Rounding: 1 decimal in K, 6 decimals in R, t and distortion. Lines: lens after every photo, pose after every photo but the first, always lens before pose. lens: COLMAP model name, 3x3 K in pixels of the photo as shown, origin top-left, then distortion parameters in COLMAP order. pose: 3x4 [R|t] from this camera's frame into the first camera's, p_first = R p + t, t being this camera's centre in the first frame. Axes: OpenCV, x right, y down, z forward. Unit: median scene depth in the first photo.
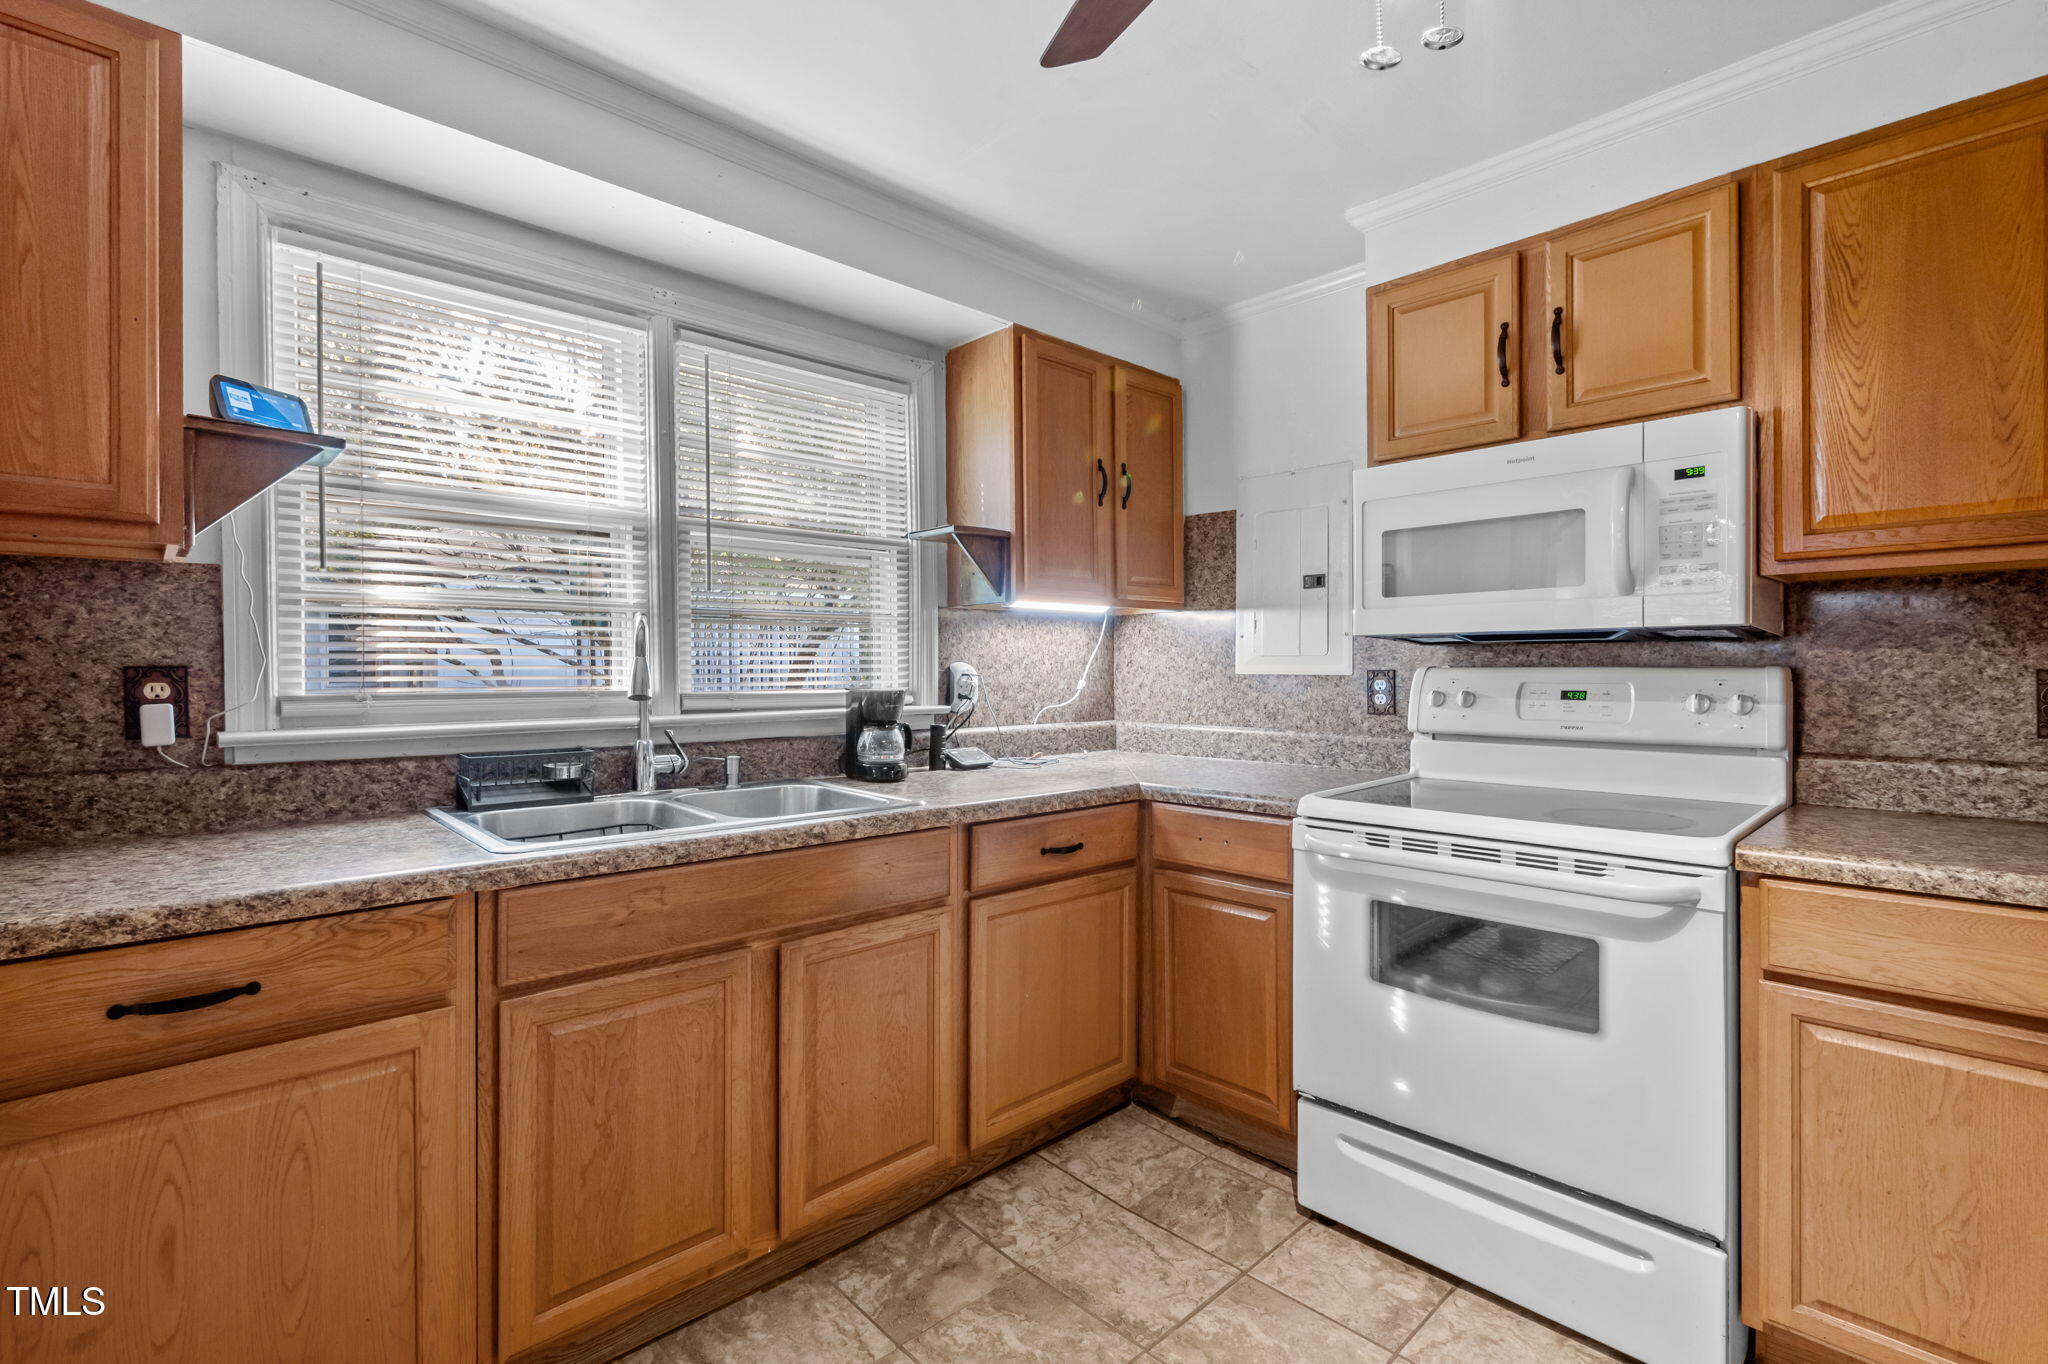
lens RADIAL K [[928.5, 0, 1025.1], [0, 928.5, 664.6], [0, 0, 1]] dist [-0.001366, 0.000136]
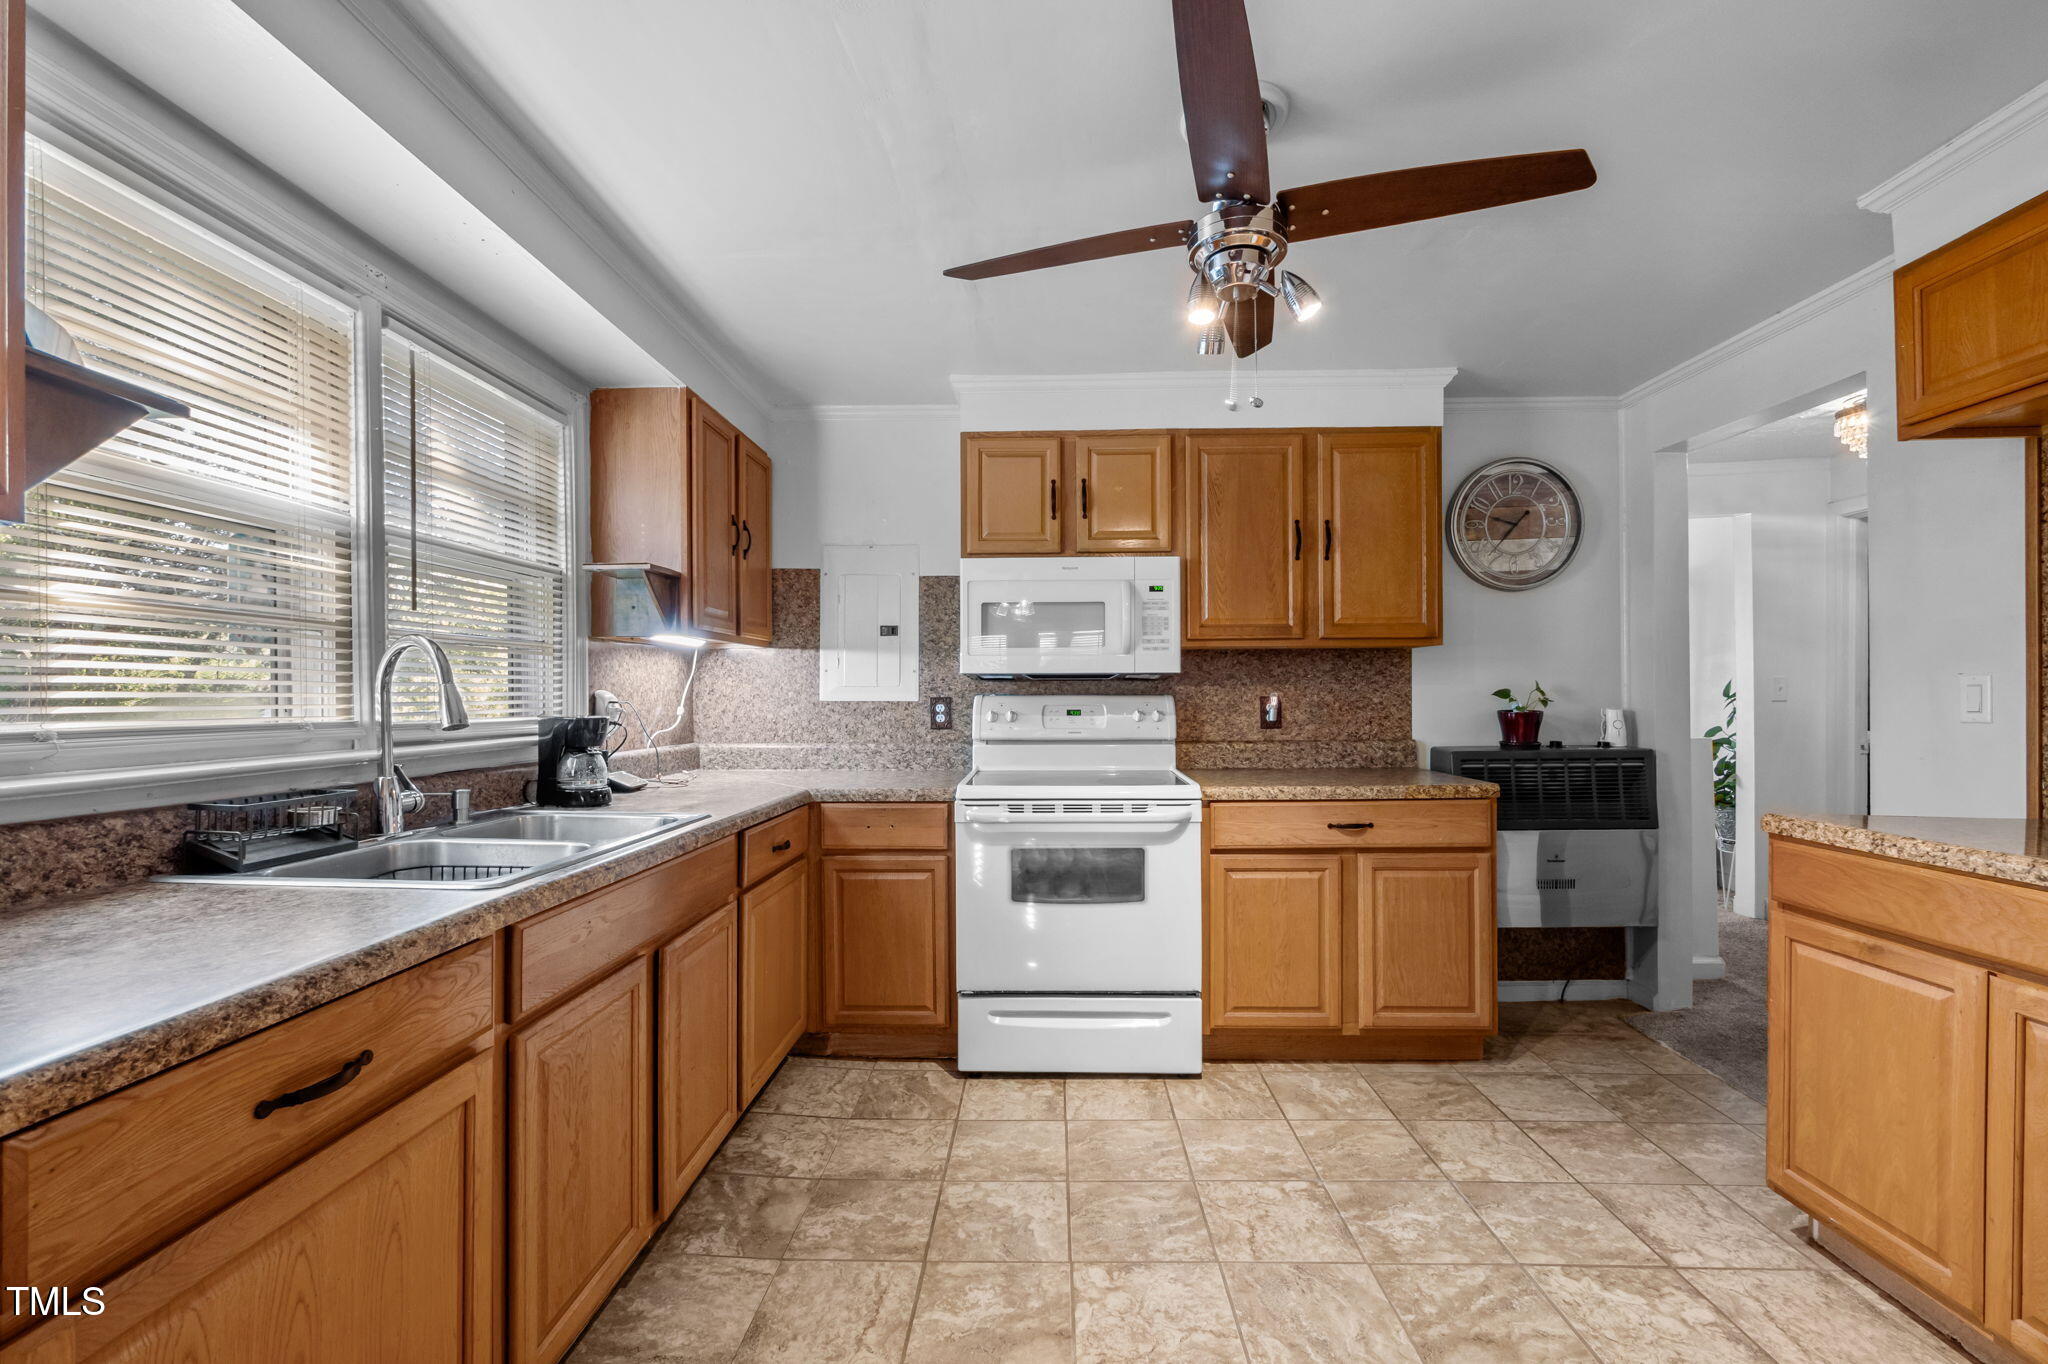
lens RADIAL K [[853.4, 0, 1024.0], [0, 853.4, 682.0], [0, 0, 1]] dist [-0.002763, -0.000069]
pose [[0.714155, 0.011789, 0.699889, -0.545898], [-0.002671, 0.999897, -0.014118, 0.000593], [-0.699983, 0.008213, 0.714112, -0.012408]]
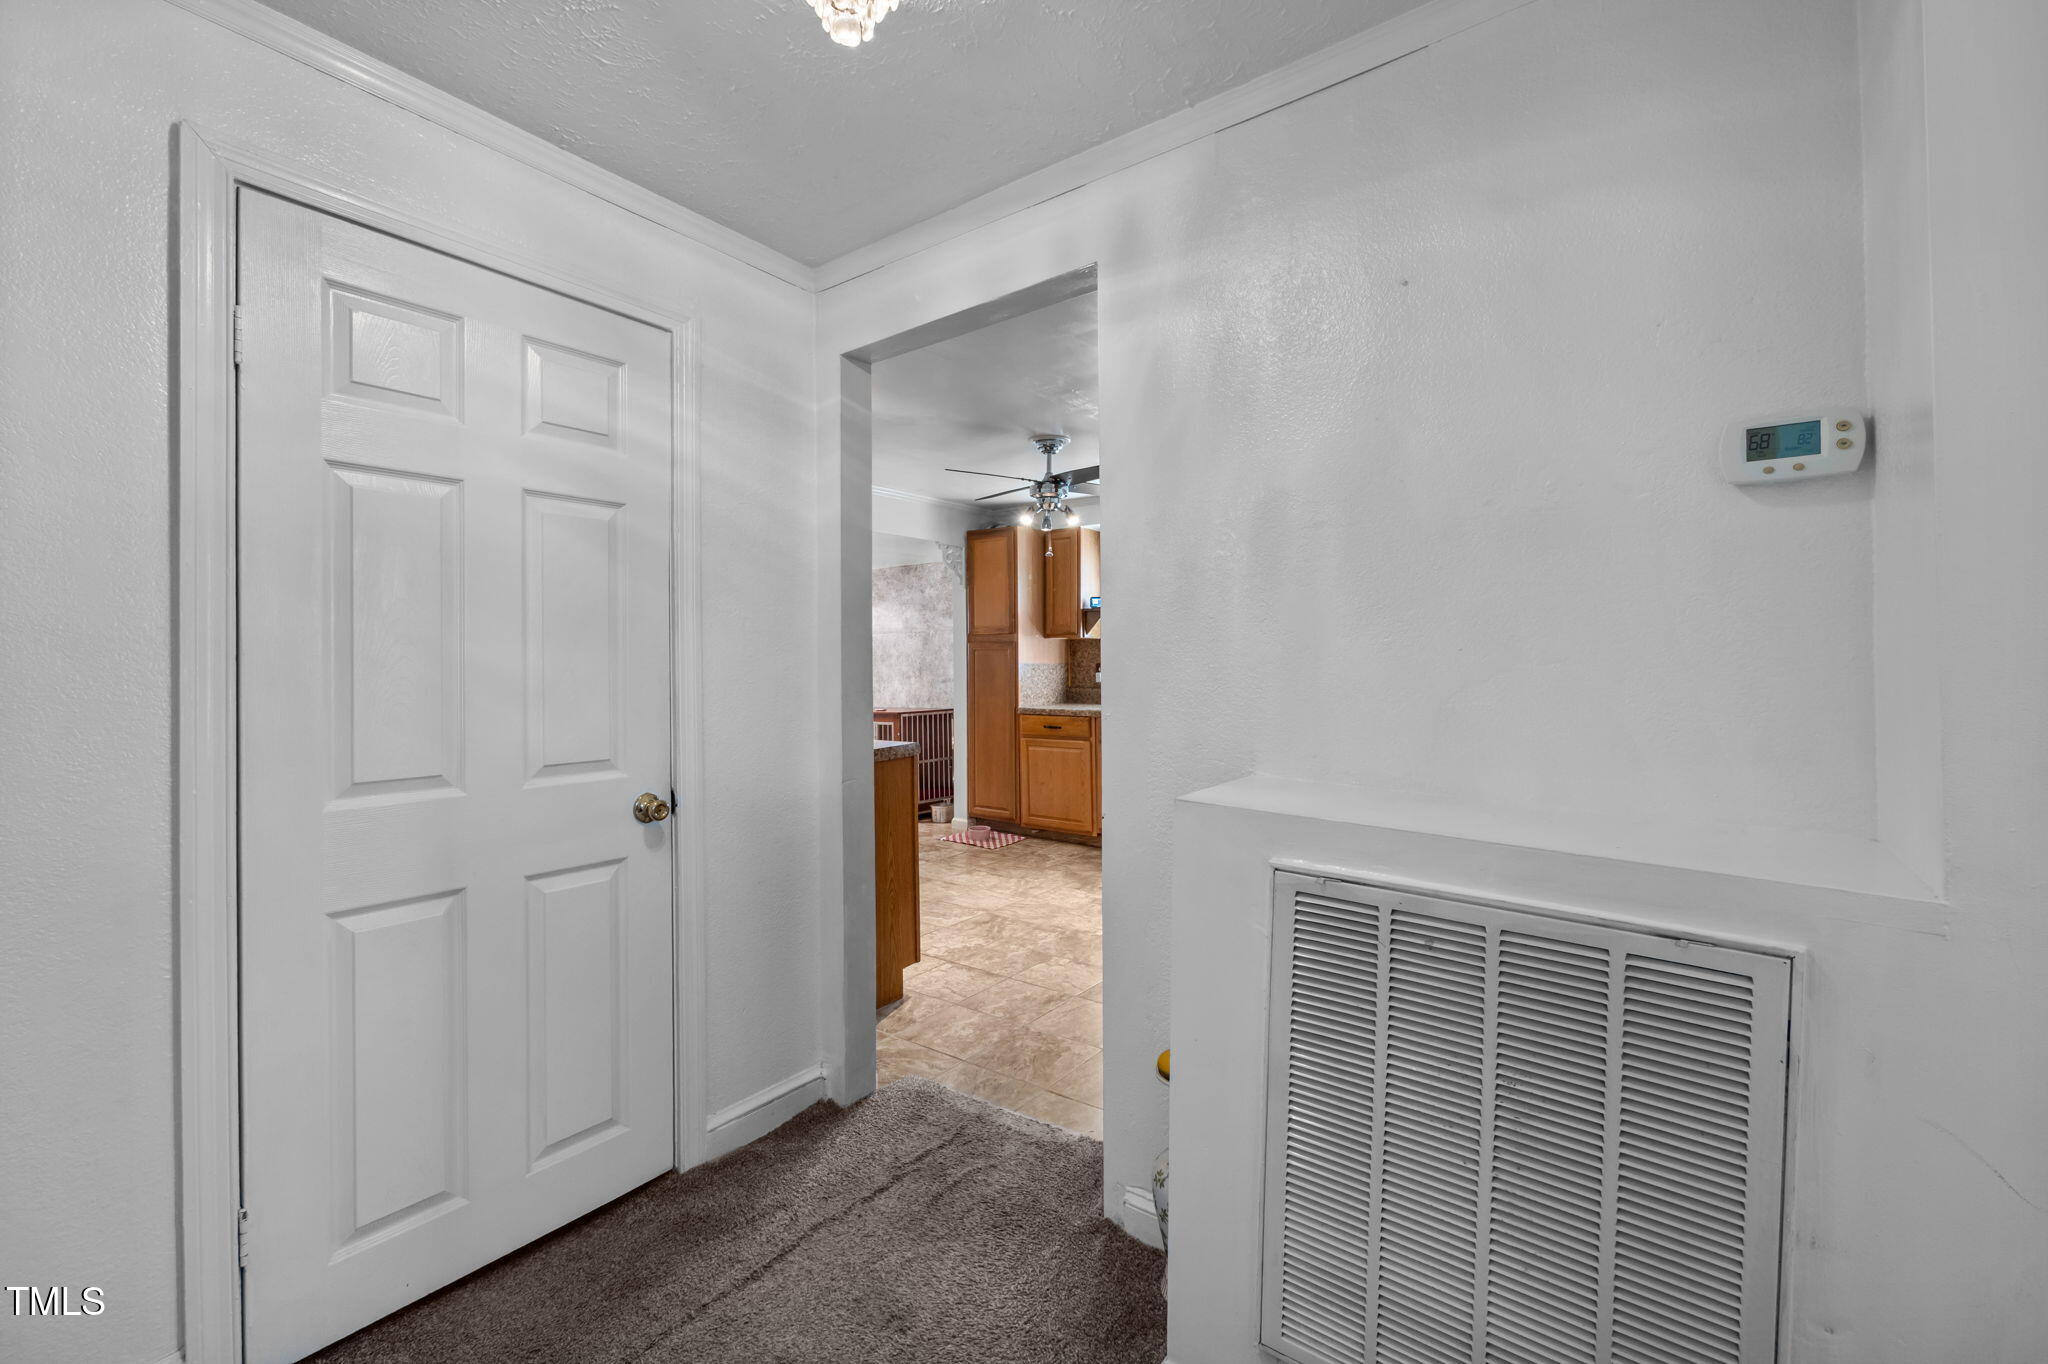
lens RADIAL K [[853.4, 0, 1024.0], [0, 853.4, 682.0], [0, 0, 1]] dist [-0.002763, -0.000069]
pose [[0.166832, 0.027536, -0.985601, 2.132969], [-0.002959, 0.999619, 0.027427, -0.016105], [0.985981, -0.001660, 0.166850, 0.014427]]
